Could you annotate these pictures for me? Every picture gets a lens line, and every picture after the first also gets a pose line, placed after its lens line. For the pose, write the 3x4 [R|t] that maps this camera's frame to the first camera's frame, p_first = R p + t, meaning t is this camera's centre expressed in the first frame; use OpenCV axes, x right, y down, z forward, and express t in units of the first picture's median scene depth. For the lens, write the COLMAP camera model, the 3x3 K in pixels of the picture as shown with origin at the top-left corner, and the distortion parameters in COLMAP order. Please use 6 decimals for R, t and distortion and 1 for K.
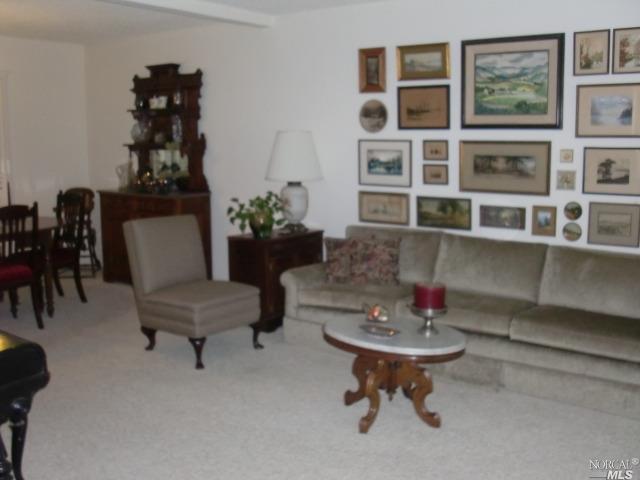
lens RADIAL K [[670.1, 0, 316.6], [0, 670.1, 233.8], [0, 0, 1]] dist [-0.126767, 0.000000]
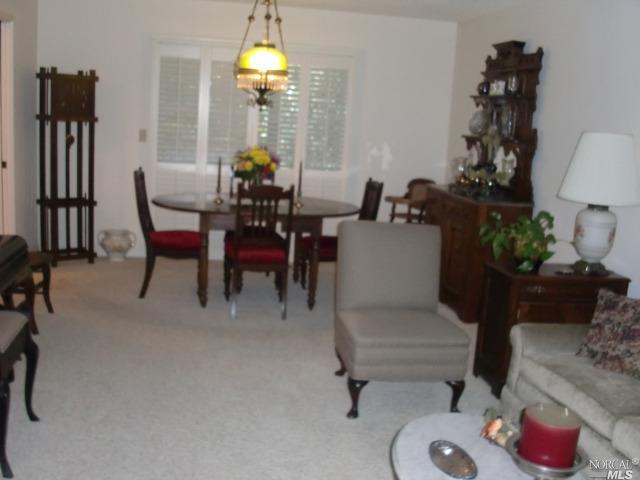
lens RADIAL K [[670.1, 0, 320.7], [0, 670.1, 244.2], [0, 0, 1]] dist [-0.126767, 0.000000]
pose [[0.722417, 0.174095, -0.669182, 0.194522], [-0.159283, 0.983657, 0.083955, -0.040539], [0.672861, 0.045938, 0.738341, 0.253997]]
